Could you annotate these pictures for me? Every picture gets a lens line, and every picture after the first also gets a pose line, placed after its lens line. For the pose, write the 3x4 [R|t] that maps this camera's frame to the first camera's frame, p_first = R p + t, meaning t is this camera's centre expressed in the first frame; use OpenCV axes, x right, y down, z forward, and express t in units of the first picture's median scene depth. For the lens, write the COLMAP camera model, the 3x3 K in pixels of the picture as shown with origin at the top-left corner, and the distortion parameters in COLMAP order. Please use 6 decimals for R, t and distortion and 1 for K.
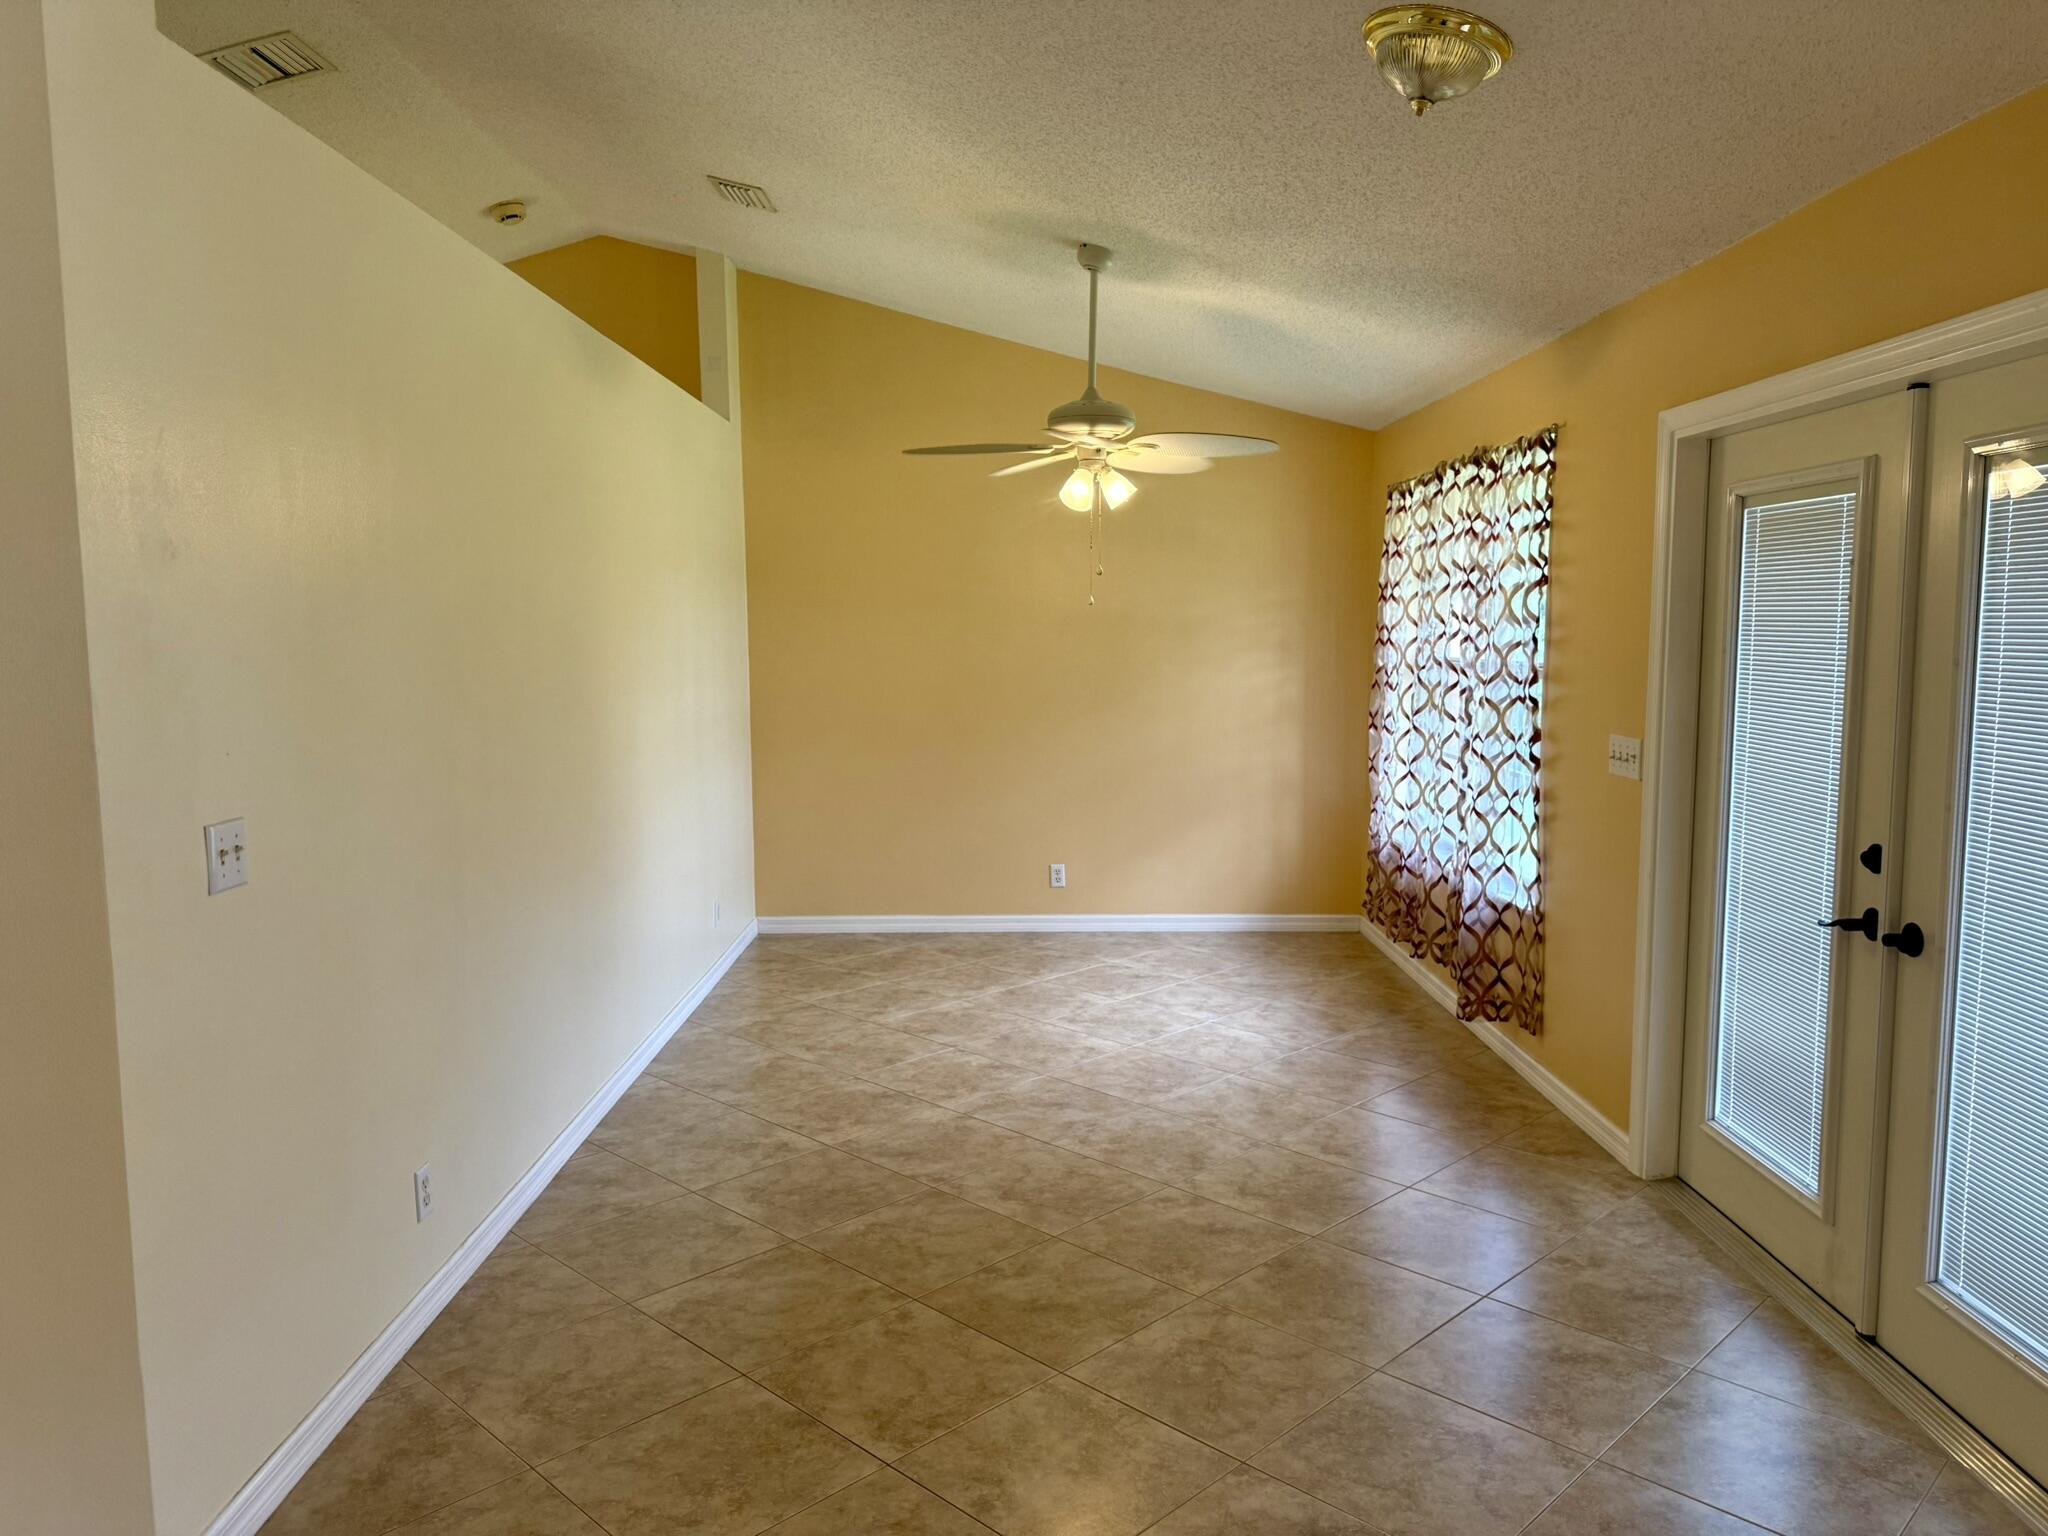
lens RADIAL K [[1441.1, 0, 1034.9], [0, 1441.1, 772.8], [0, 0, 1]] dist [0.070311, -0.086396]
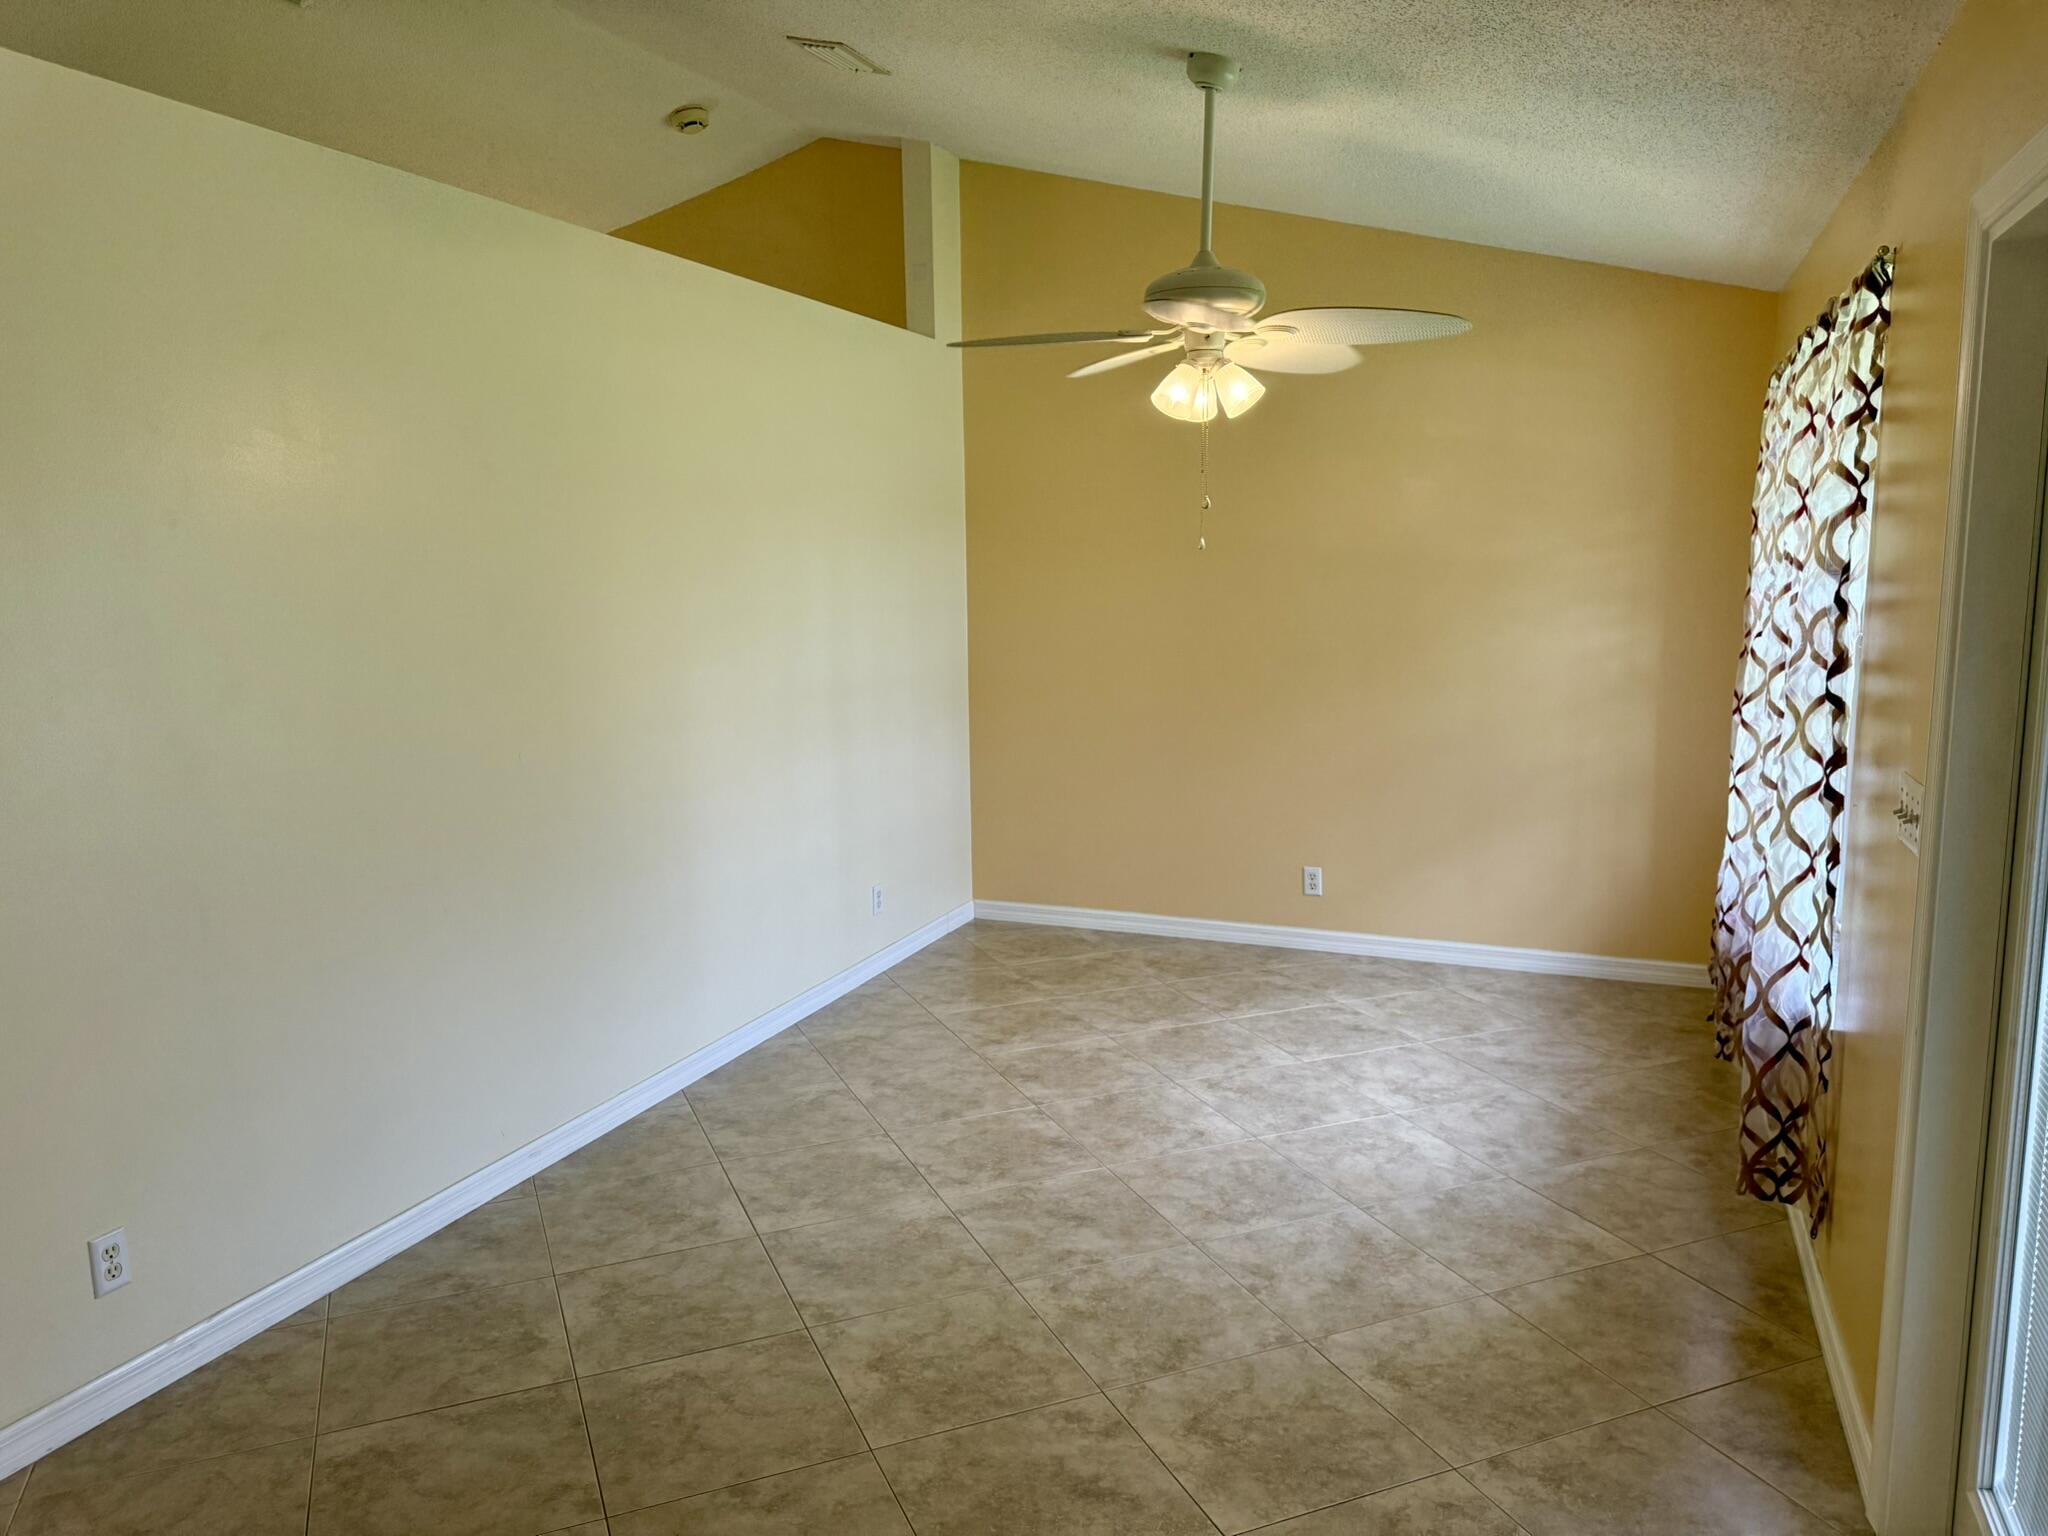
lens RADIAL K [[1441.1, 0, 1042.2], [0, 1441.1, 755.7], [0, 0, 1]] dist [0.070311, -0.086396]
pose [[0.922772, 0.047411, -0.382418, 0.253867], [-0.033328, 0.998503, 0.043370, -0.039846], [0.383902, -0.027275, 0.922971, 0.278439]]
